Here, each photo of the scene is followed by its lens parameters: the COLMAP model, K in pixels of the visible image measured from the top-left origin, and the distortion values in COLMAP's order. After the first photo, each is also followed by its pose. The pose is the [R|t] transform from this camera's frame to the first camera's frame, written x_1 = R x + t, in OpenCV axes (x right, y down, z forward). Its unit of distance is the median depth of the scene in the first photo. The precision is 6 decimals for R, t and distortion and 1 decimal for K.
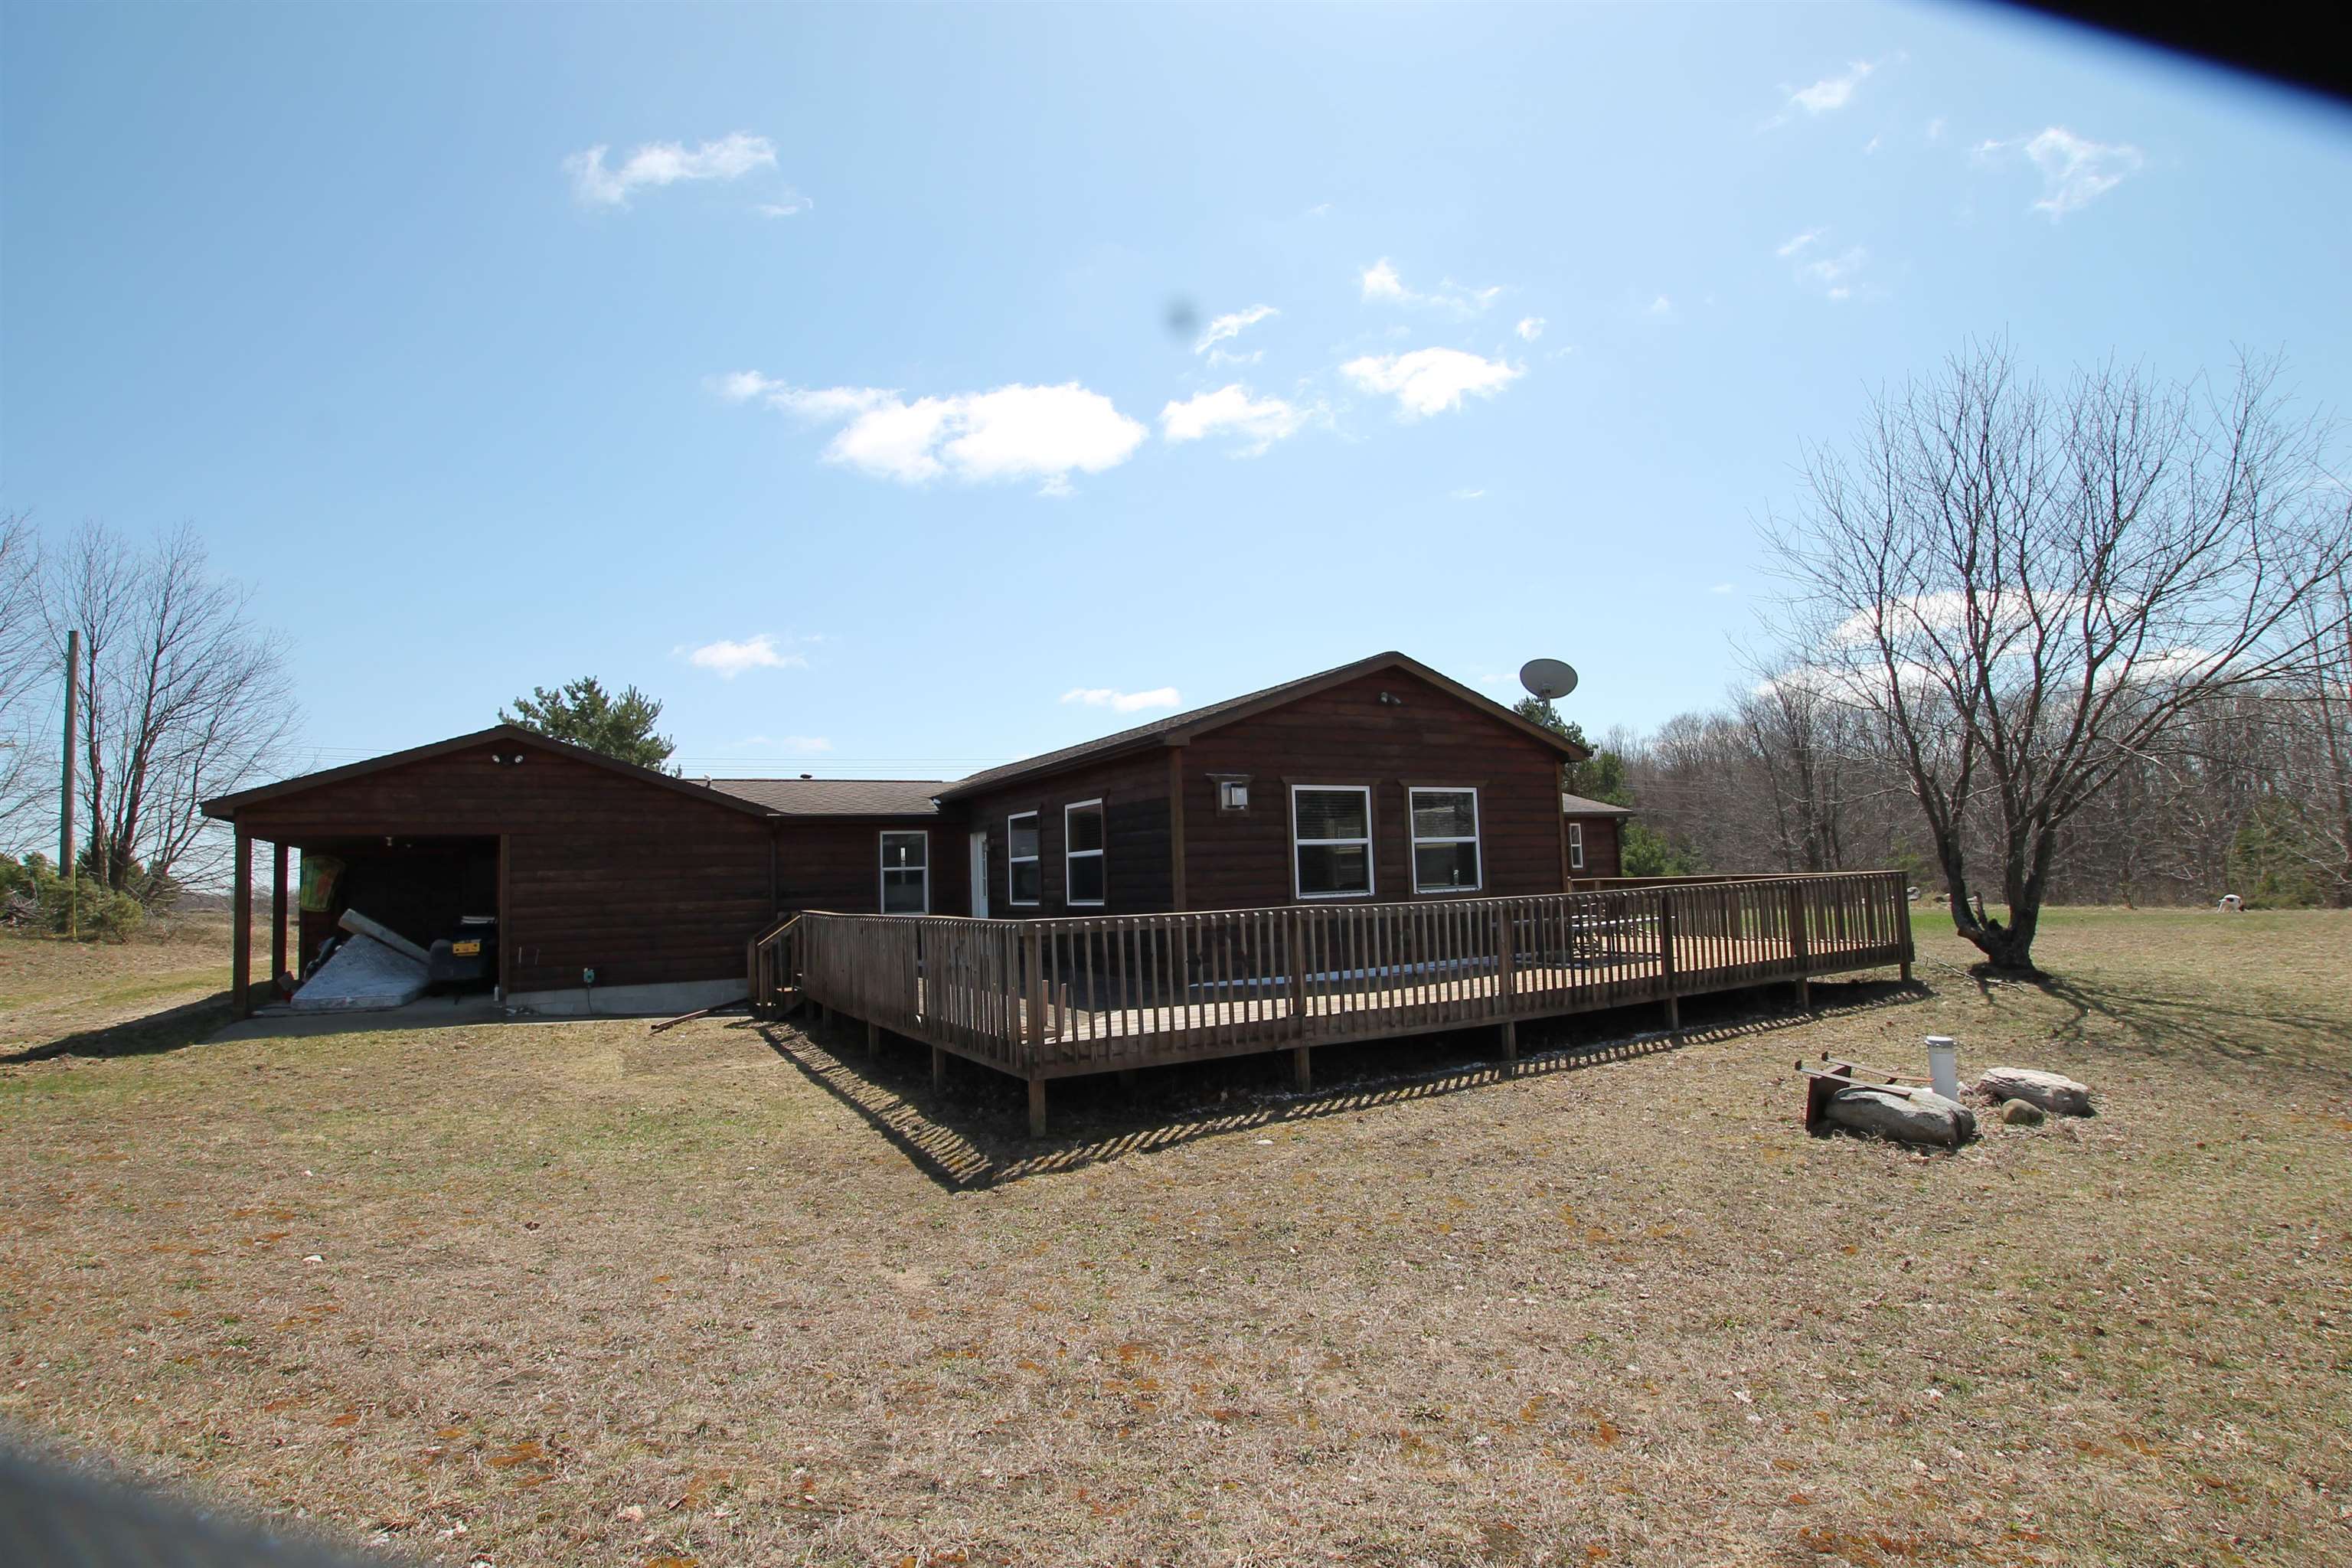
lens RADIAL K [[1101.4, 0, 1176.0], [0, 1101.4, 784.0], [0, 0, 1]] dist [-0.010508, -0.000087]
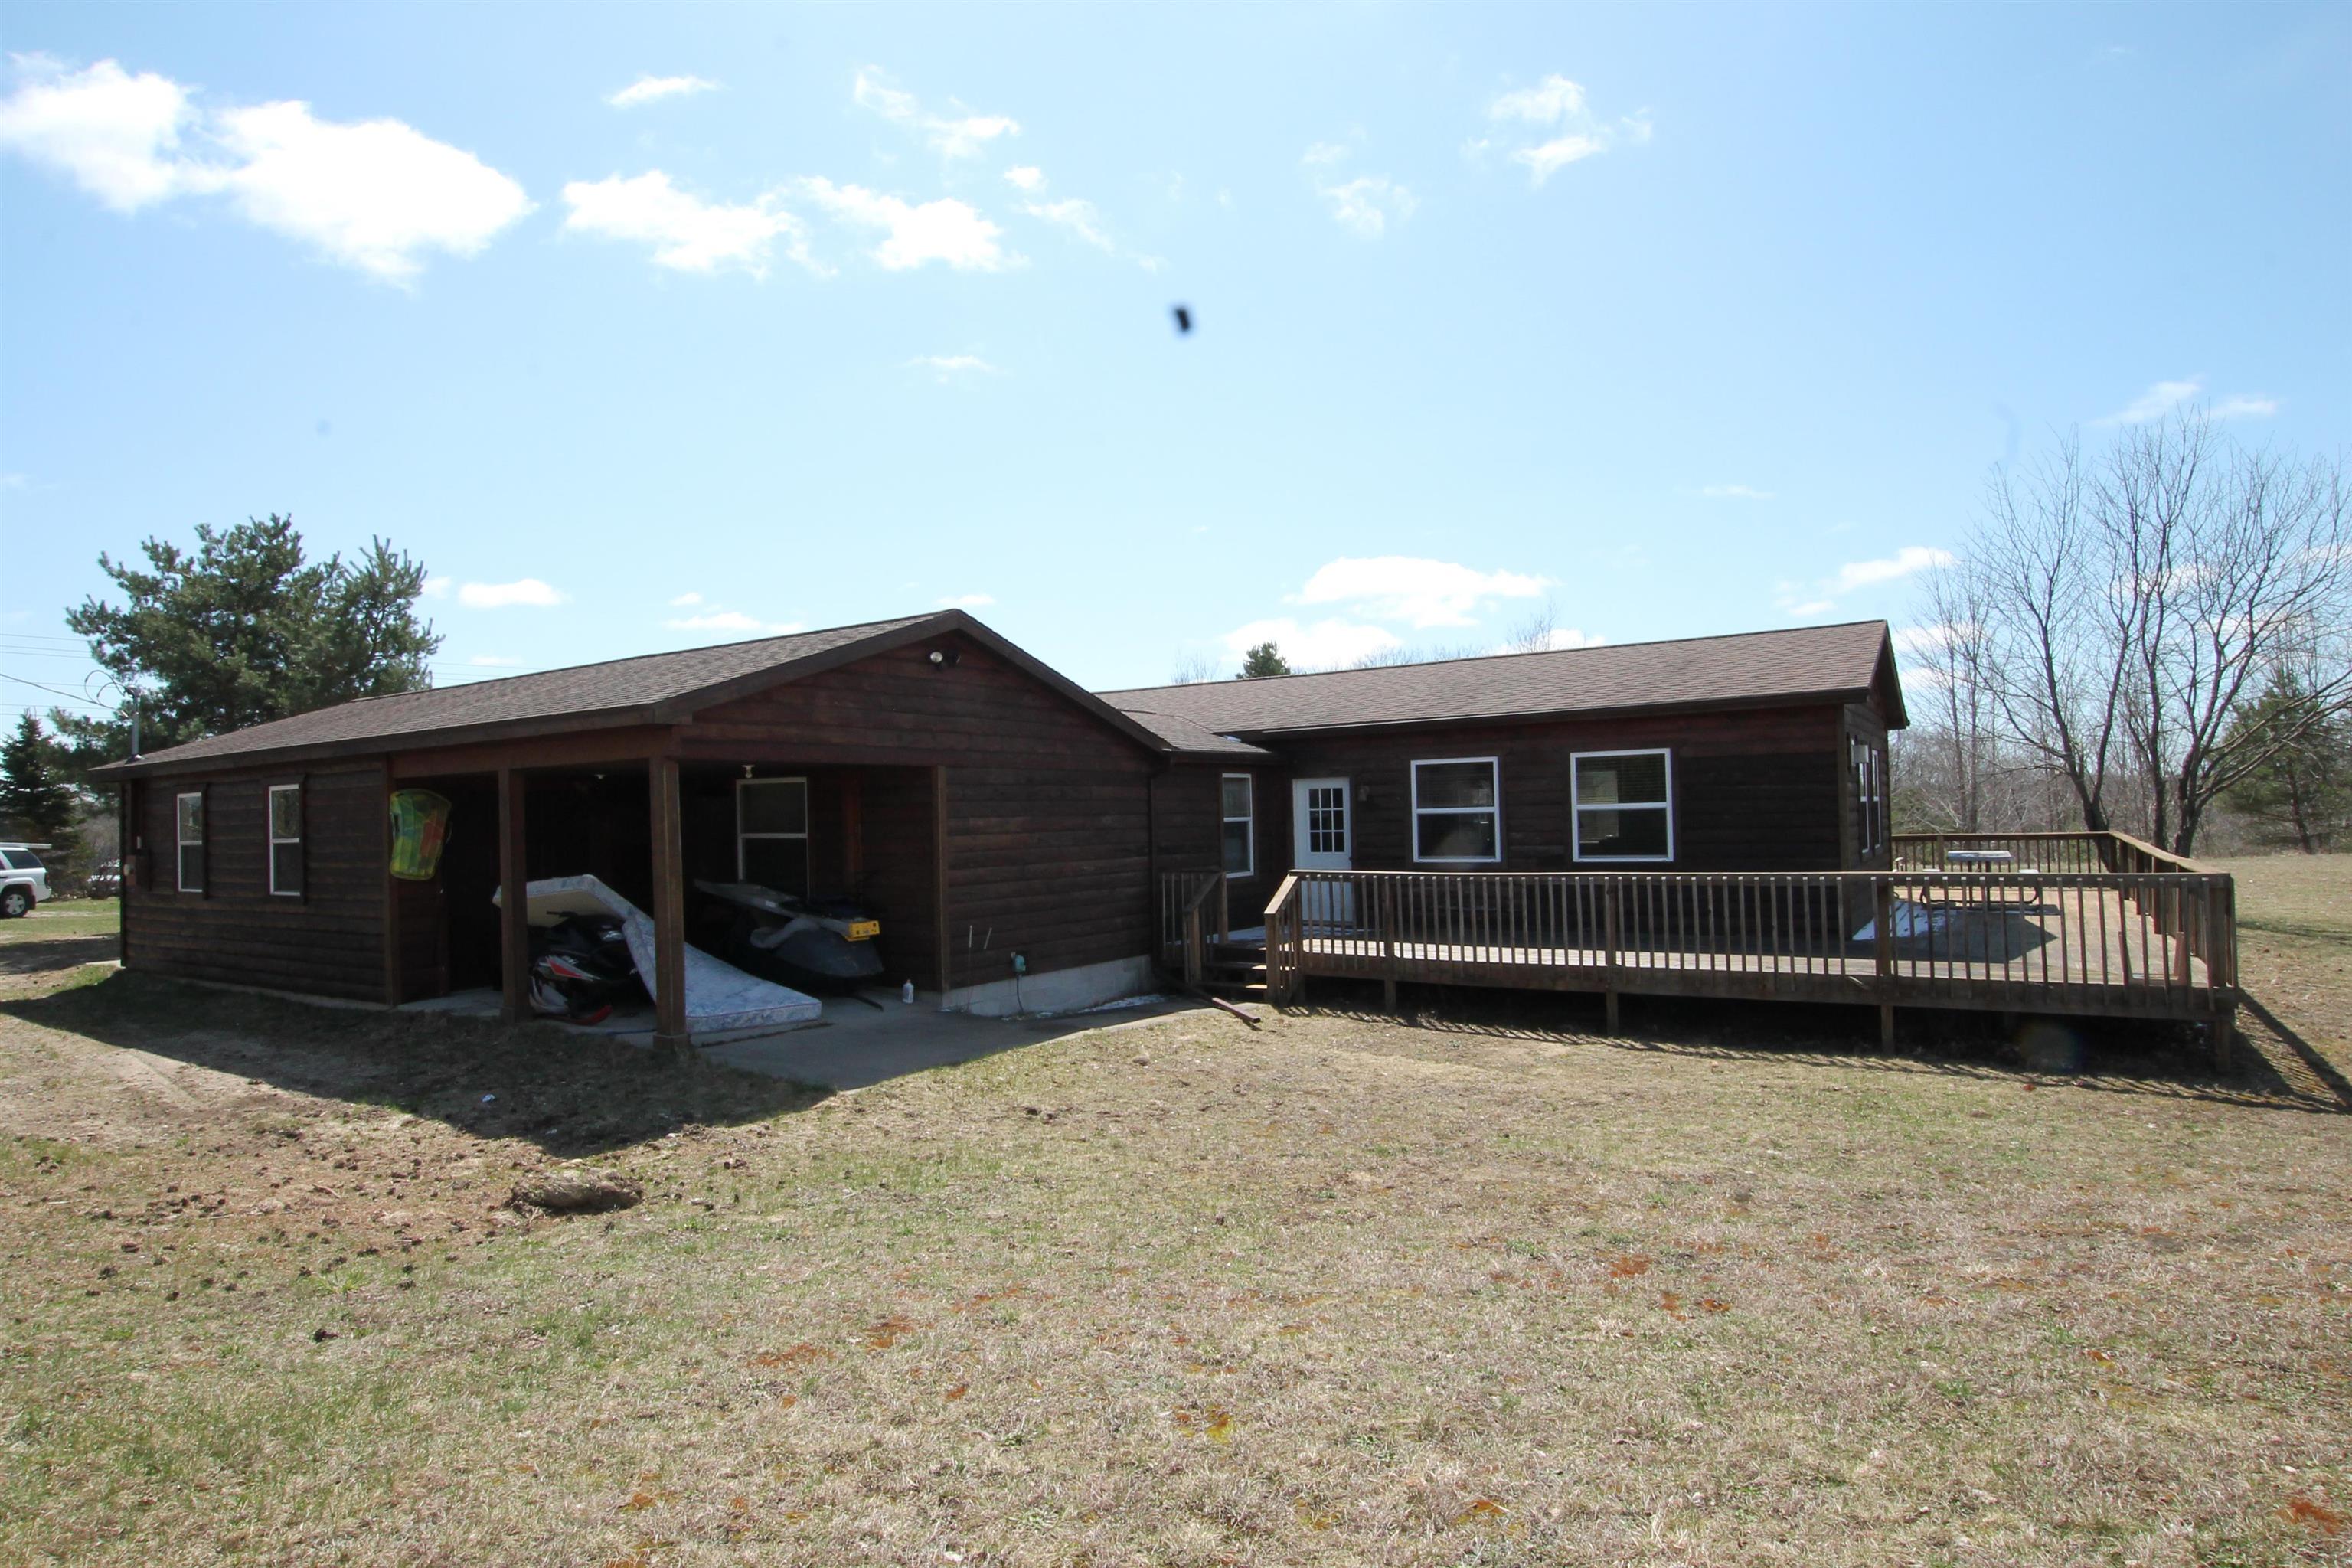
lens RADIAL K [[1434.4, 0, 1176.0], [0, 1434.4, 784.0], [0, 0, 1]] dist [0.000661, 0.000006]
pose [[0.868661, 0.020690, 0.494974, -0.876639], [-0.034117, 0.999254, 0.018106, 0.033955], [-0.494230, -0.032615, 0.868719, 0.119082]]
